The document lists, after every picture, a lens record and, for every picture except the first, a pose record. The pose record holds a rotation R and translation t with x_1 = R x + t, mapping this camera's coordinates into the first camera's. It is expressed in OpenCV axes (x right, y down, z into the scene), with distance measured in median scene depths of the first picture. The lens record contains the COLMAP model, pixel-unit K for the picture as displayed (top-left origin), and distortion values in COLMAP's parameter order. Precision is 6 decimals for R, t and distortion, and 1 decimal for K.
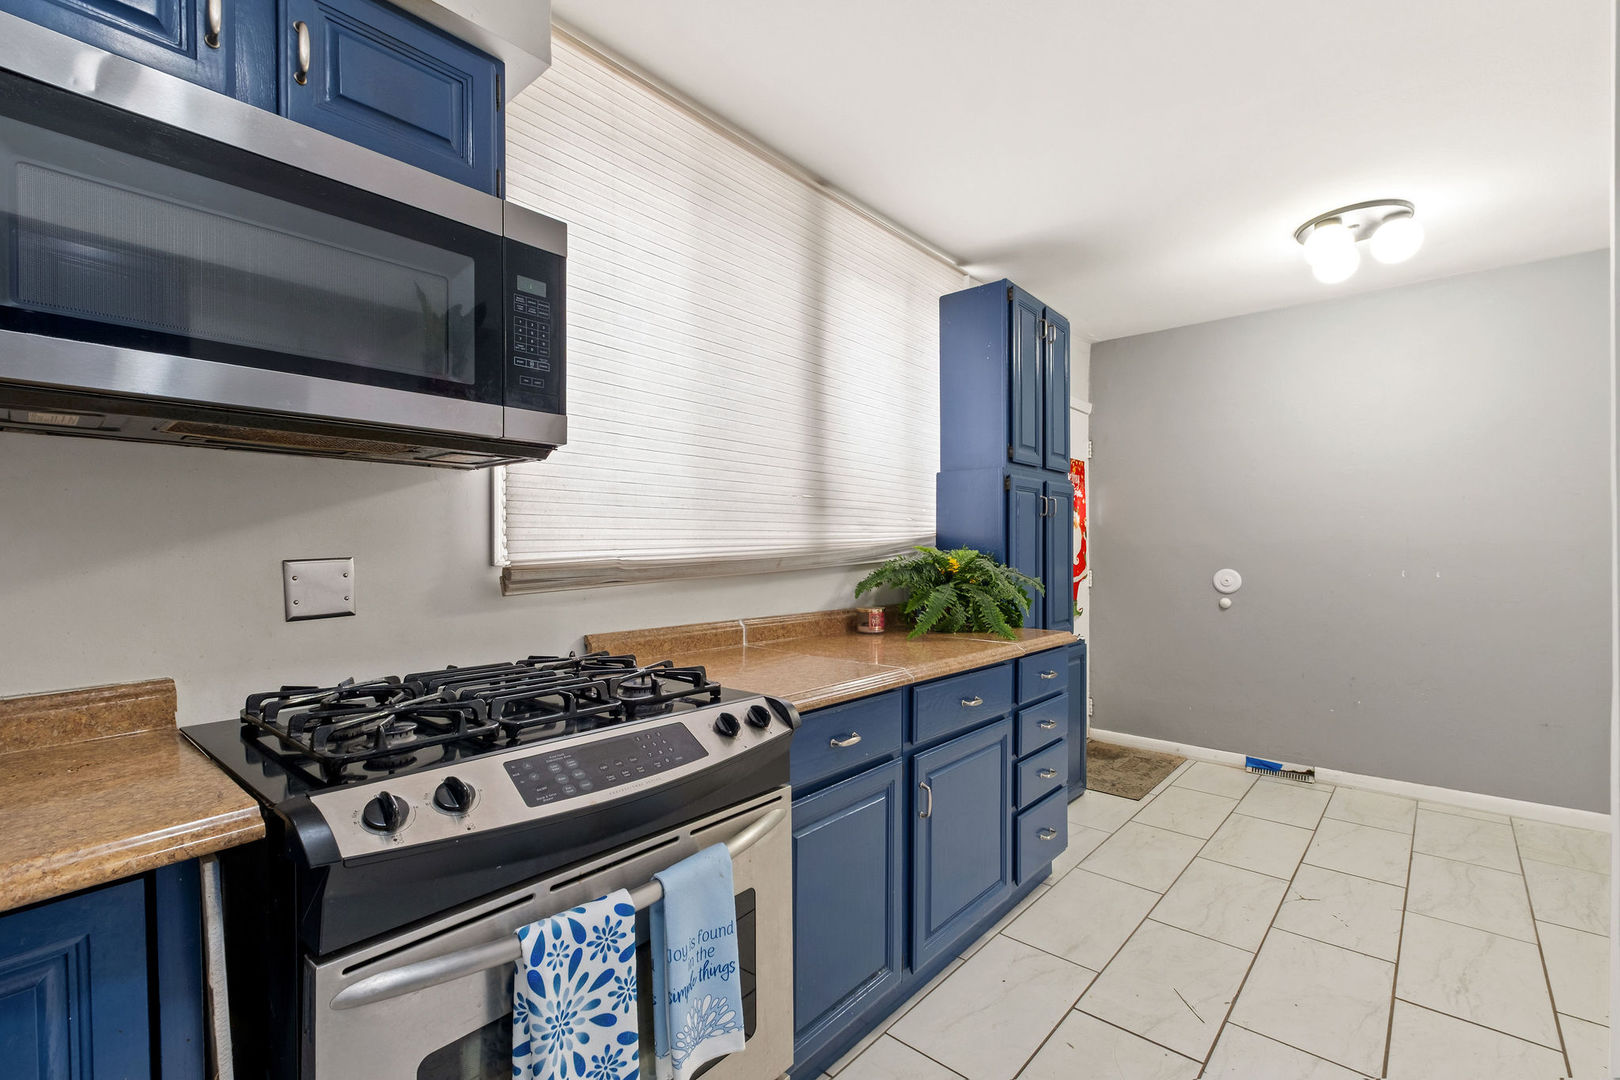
lens RADIAL K [[714.2, 0, 810.0], [0, 714.2, 540.0], [0, 0, 1]] dist [-0.000399, -0.000066]
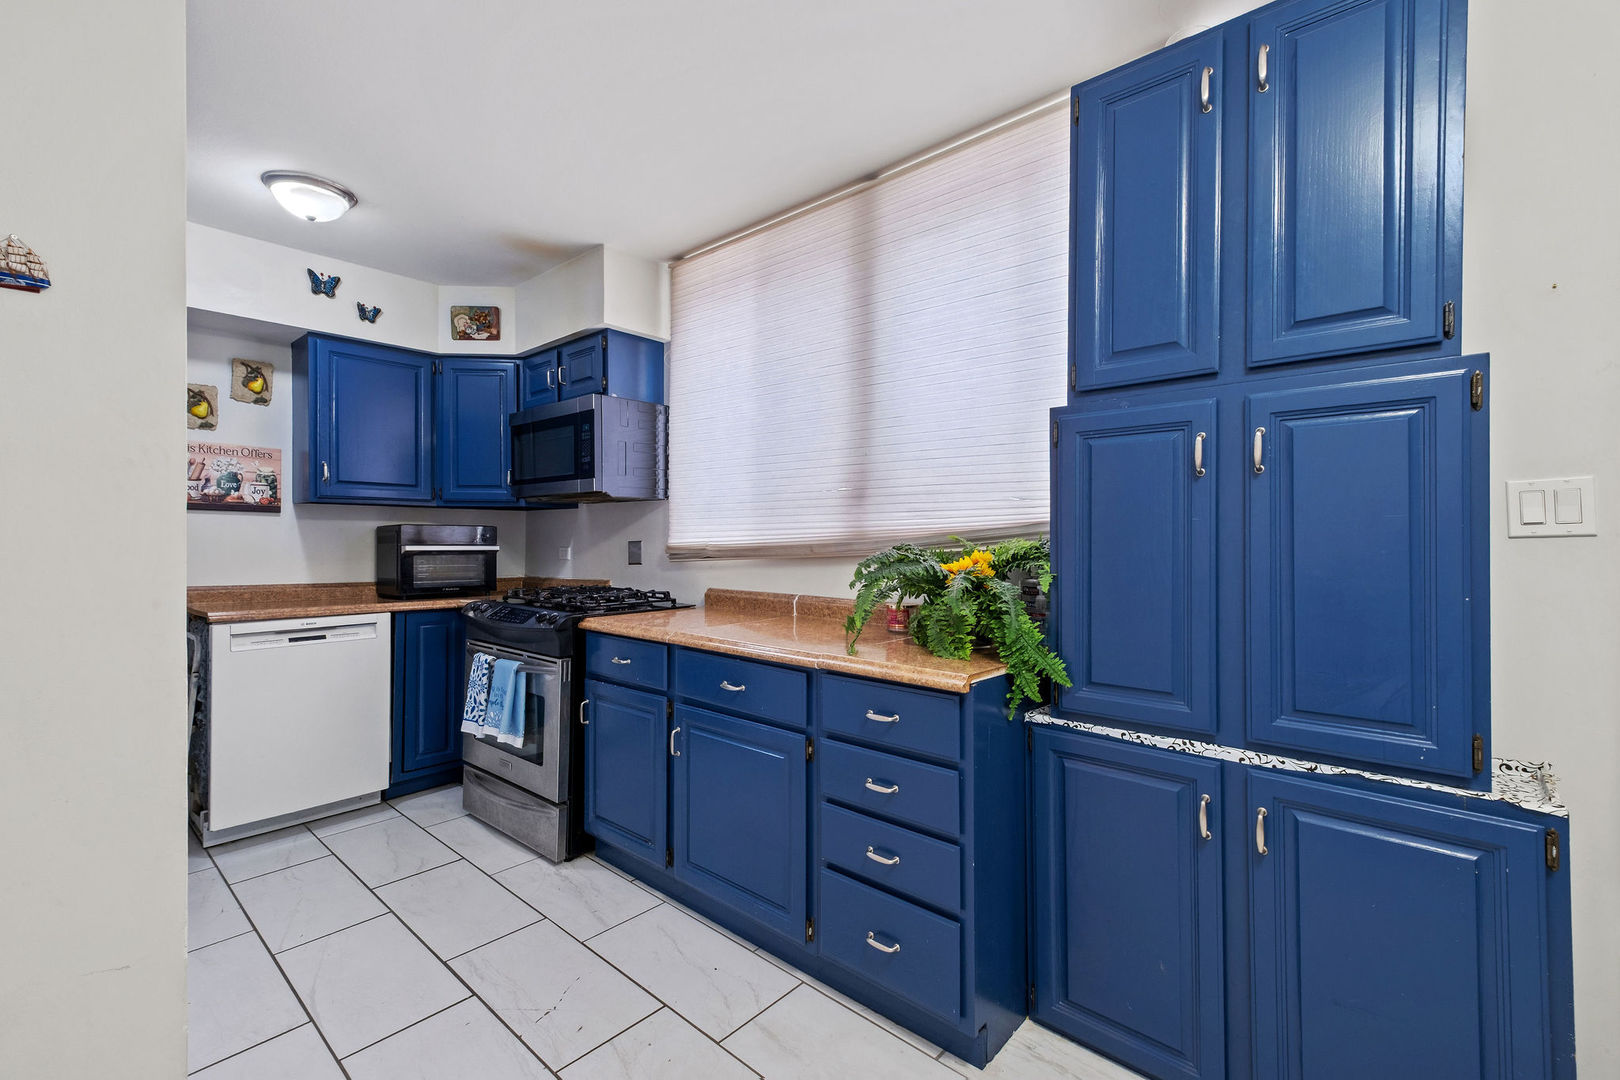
lens RADIAL K [[714.1, 0, 803.8], [0, 714.1, 536.0], [0, 0, 1]] dist [-0.002582, -0.000356]
pose [[-0.011278, -0.008576, -0.999900, 1.083466], [0.006963, 0.999938, -0.008655, 0.017985], [0.999912, -0.007060, -0.011217, 0.962752]]
